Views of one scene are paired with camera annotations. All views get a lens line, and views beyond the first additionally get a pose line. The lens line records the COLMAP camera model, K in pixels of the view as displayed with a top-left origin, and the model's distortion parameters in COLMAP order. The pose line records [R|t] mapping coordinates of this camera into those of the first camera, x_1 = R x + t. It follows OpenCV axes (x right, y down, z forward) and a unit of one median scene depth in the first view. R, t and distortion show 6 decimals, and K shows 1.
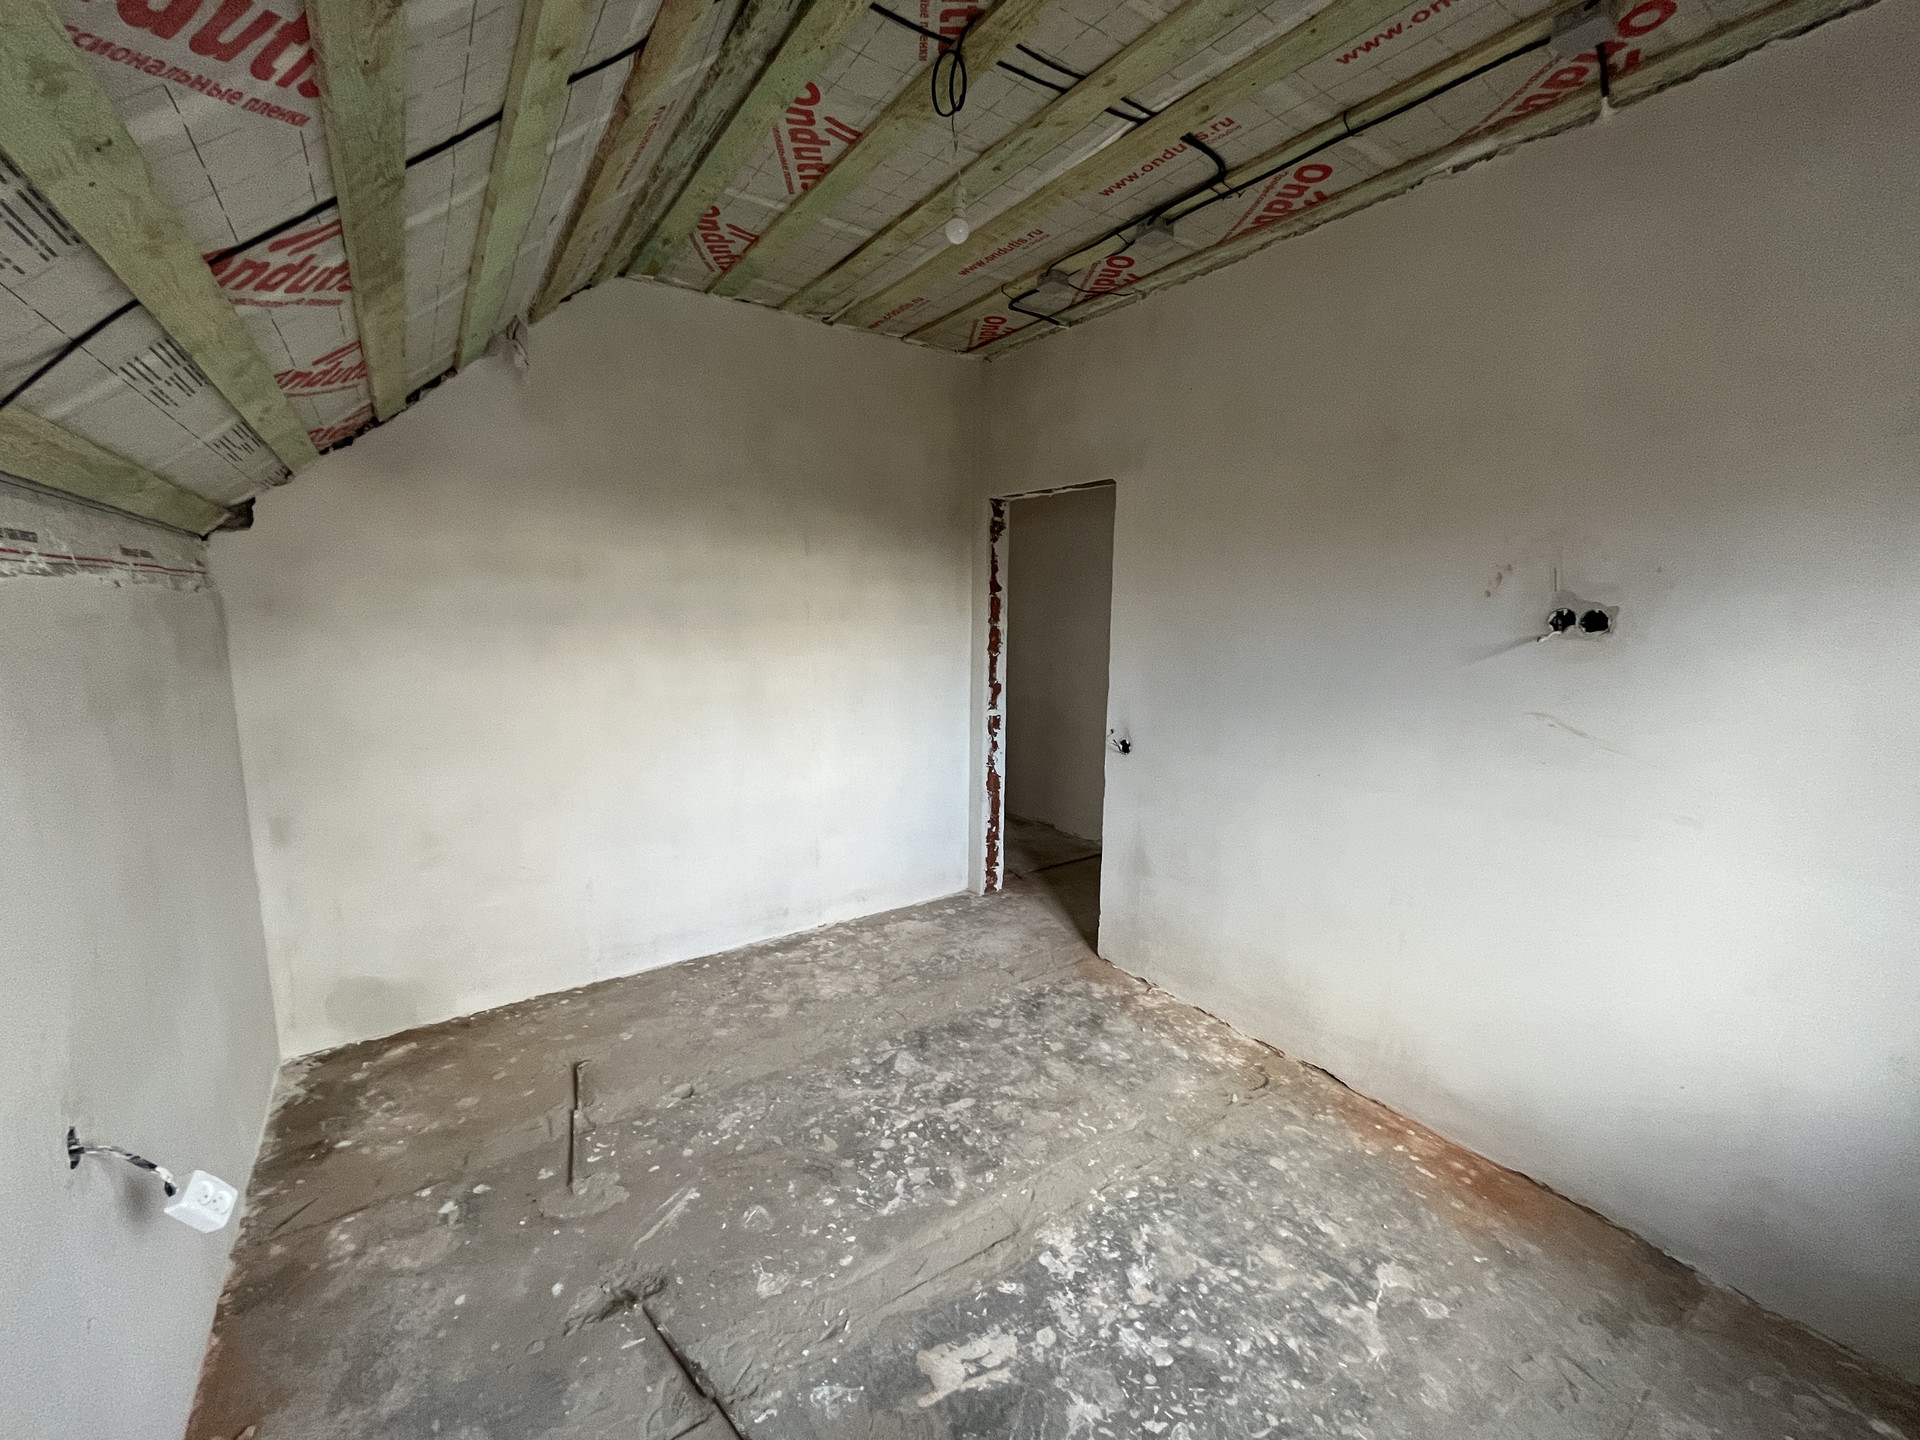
lens RADIAL K [[779.6, 0, 956.8], [0, 779.6, 719.8], [0, 0, 1]] dist [-0.002879, -0.000410]
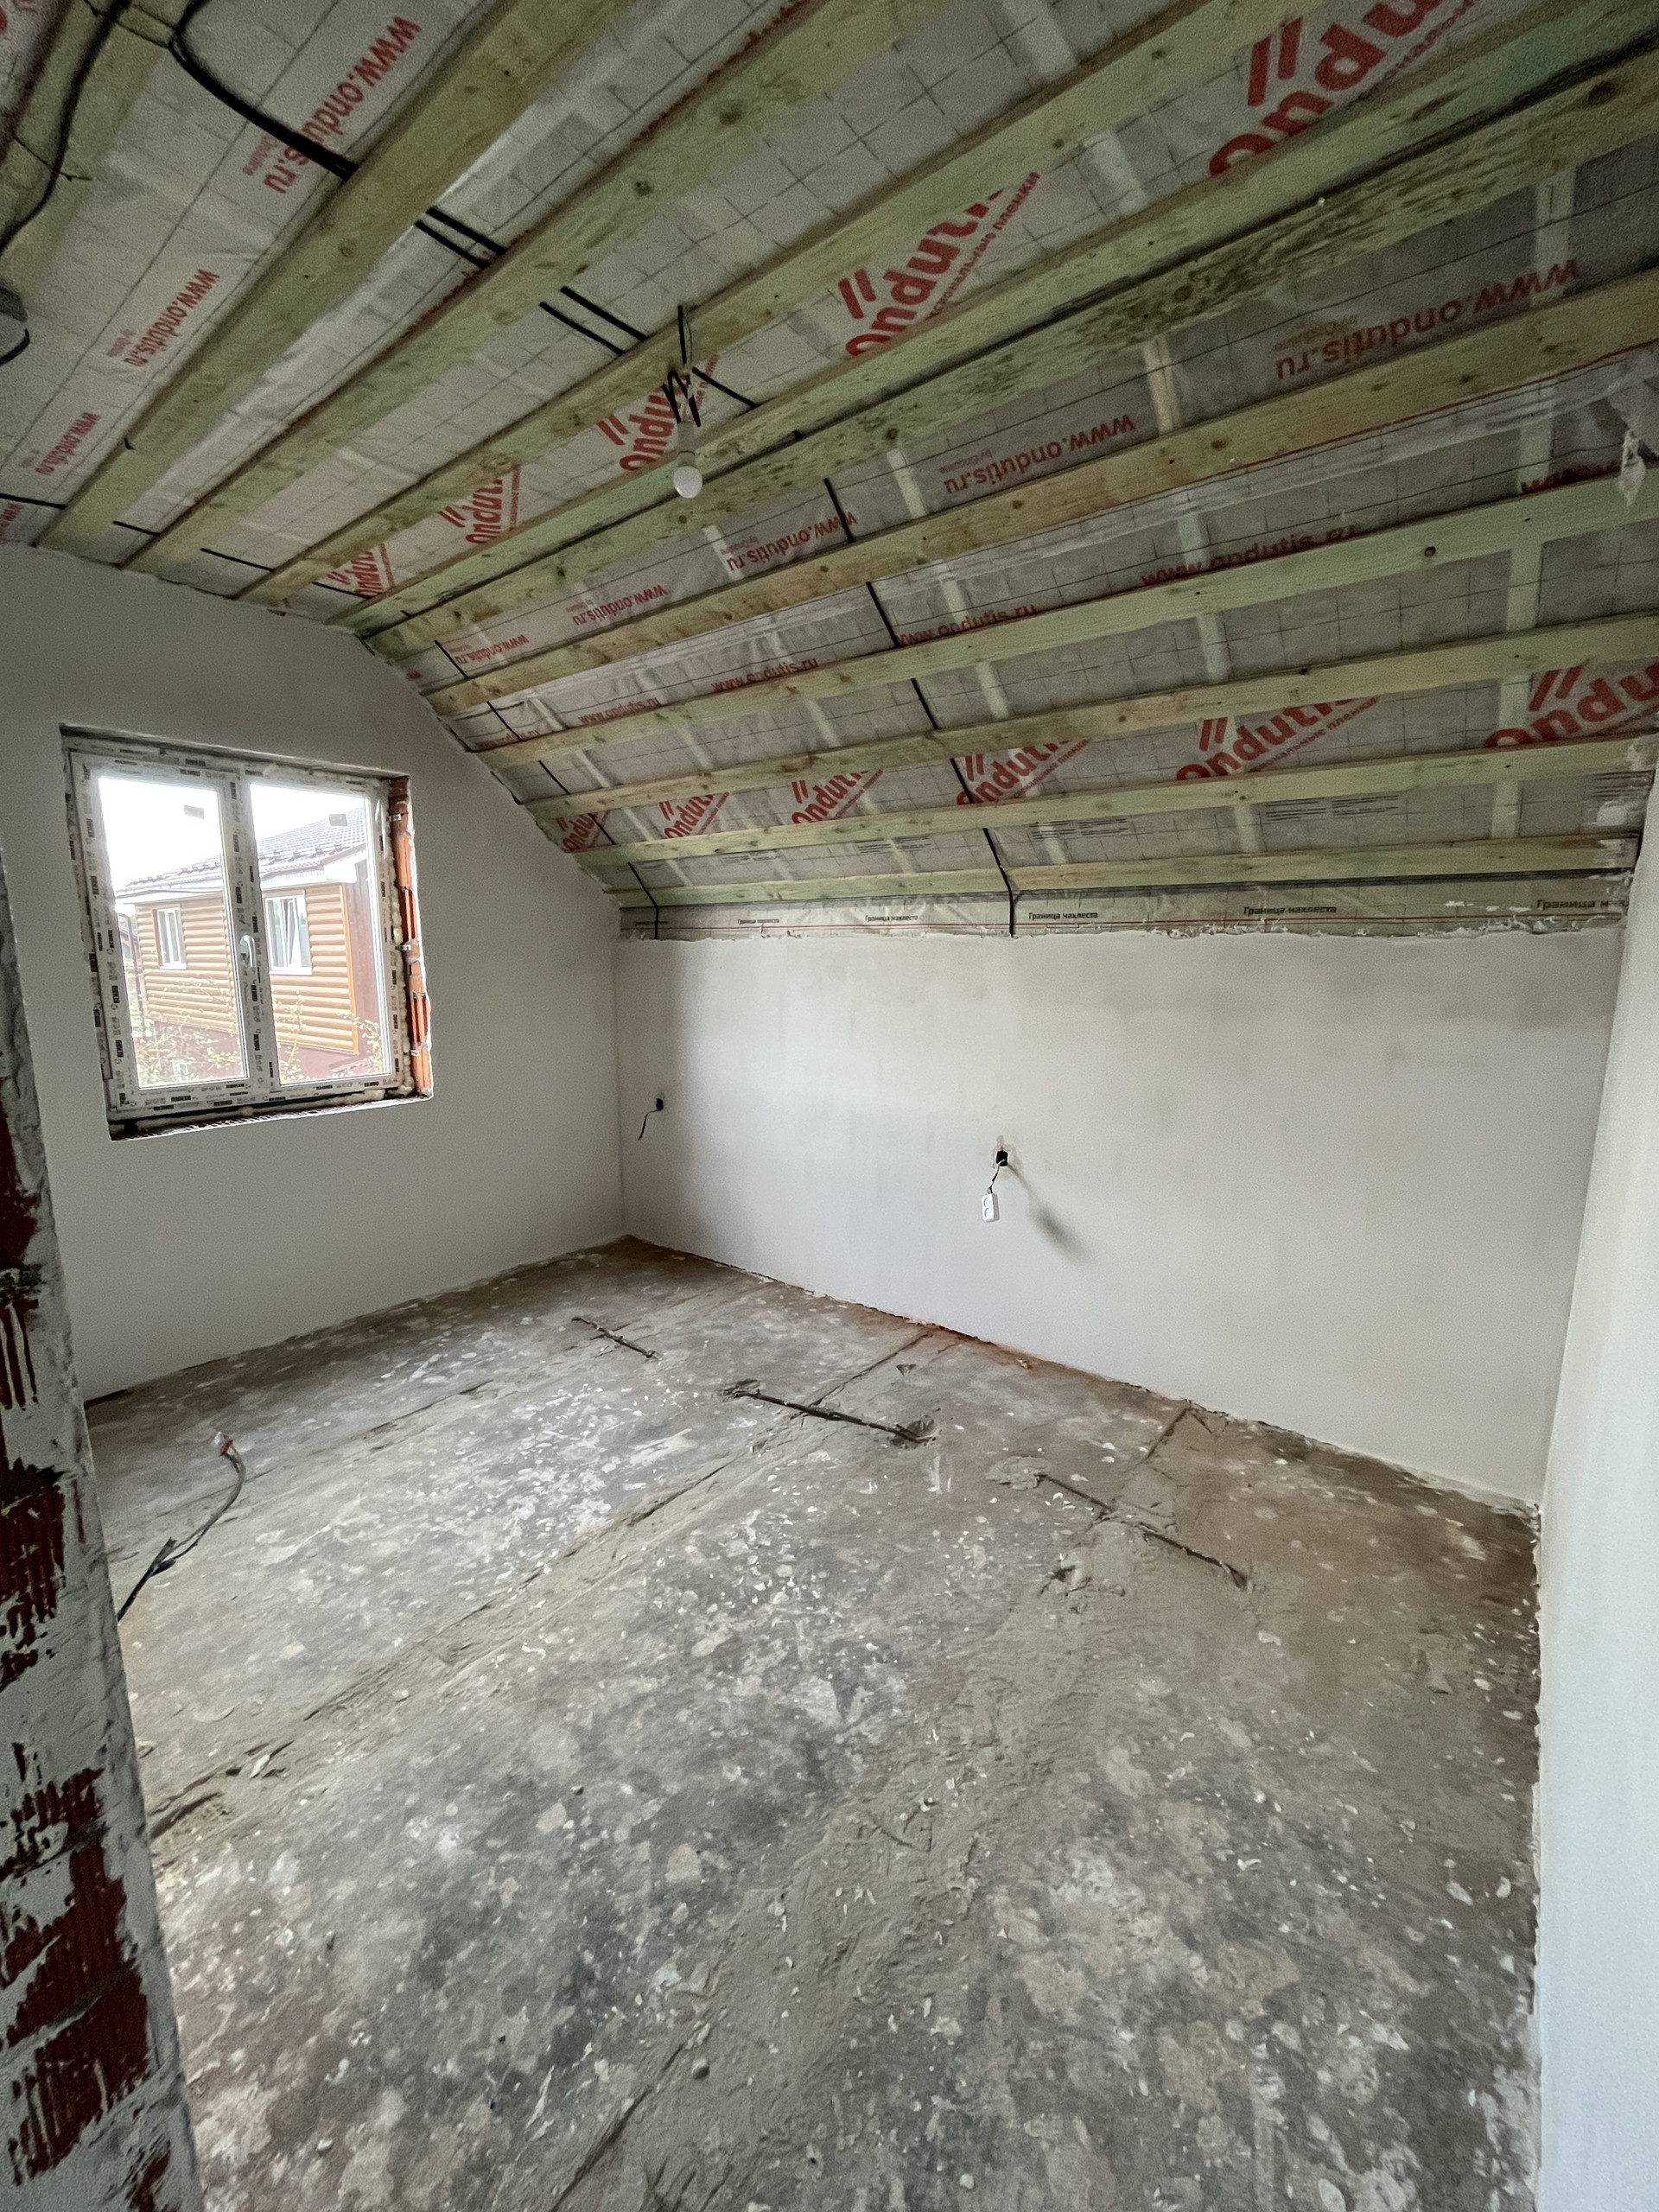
lens RADIAL K [[898.2, 0, 821.7], [0, 898.2, 1095.6], [0, 0, 1]] dist [-0.002879, -0.000410]
pose [[-0.959208, 0.036165, -0.280378, 0.120739], [-0.051731, 0.952583, 0.299850, -0.236165], [0.277928, 0.302123, -0.911854, 1.630052]]
